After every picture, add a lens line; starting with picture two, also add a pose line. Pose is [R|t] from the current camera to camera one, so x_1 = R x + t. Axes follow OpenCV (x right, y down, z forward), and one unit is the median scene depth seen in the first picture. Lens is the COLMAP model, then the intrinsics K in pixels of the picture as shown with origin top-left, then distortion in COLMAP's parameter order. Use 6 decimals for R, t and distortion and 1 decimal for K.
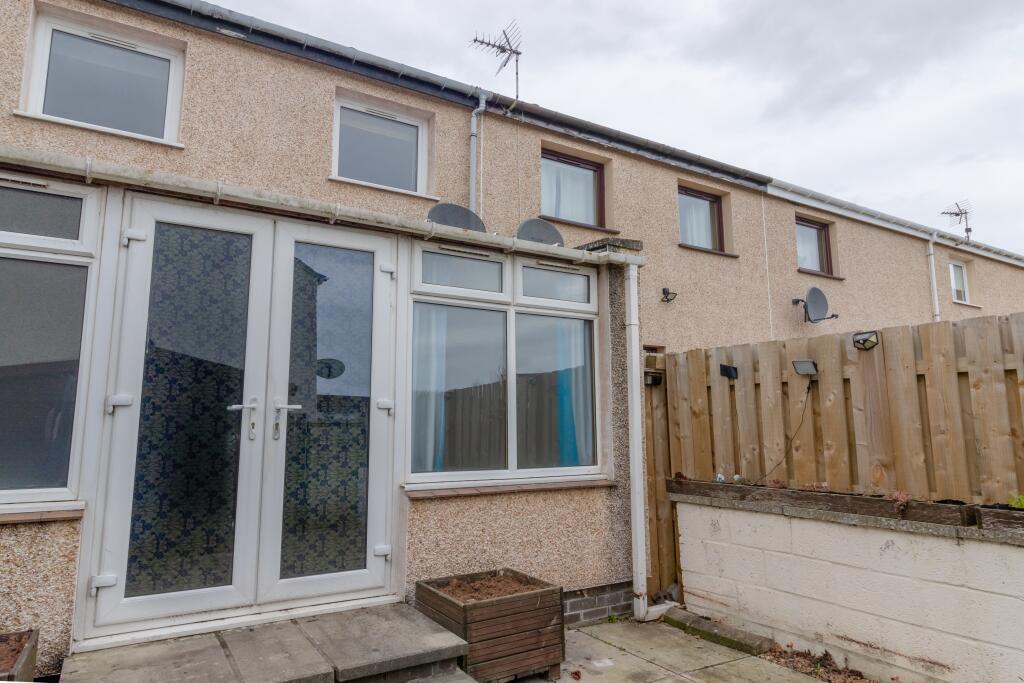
lens RADIAL K [[631.1, 0, 512.5], [0, 631.1, 337.5], [0, 0, 1]] dist [0.002109, -0.002711]
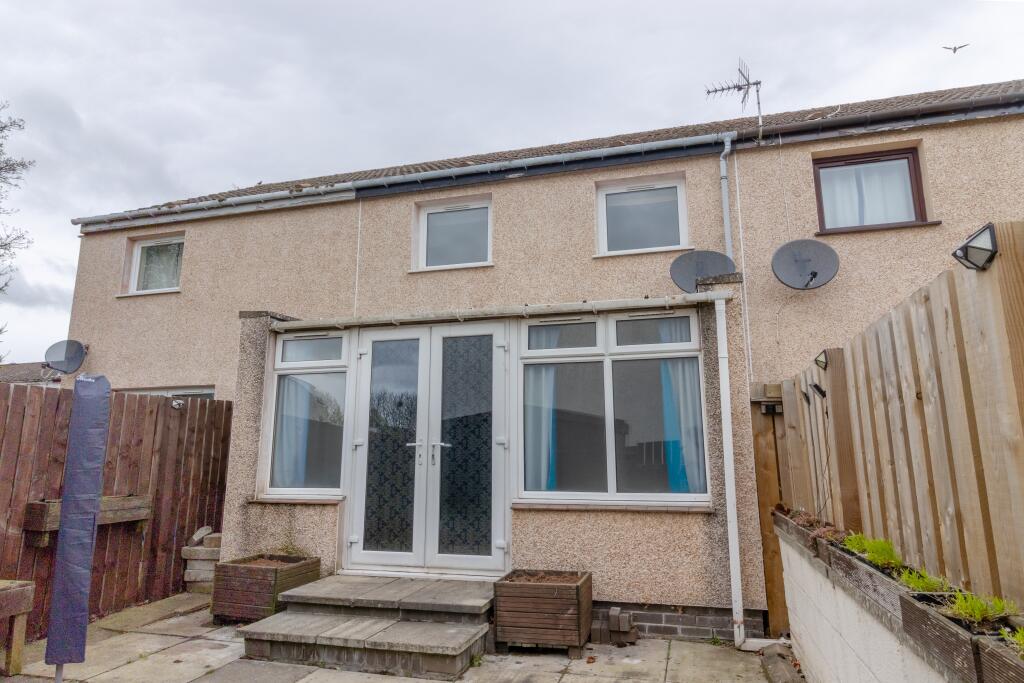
lens RADIAL K [[631.1, 0, 514.3], [0, 631.1, 340.0], [0, 0, 1]] dist [0.002109, -0.002711]
pose [[0.679534, -0.135742, -0.720977, 0.773502], [0.101425, 0.990679, -0.090925, 0.012086], [0.726599, -0.011338, 0.686968, 0.044766]]
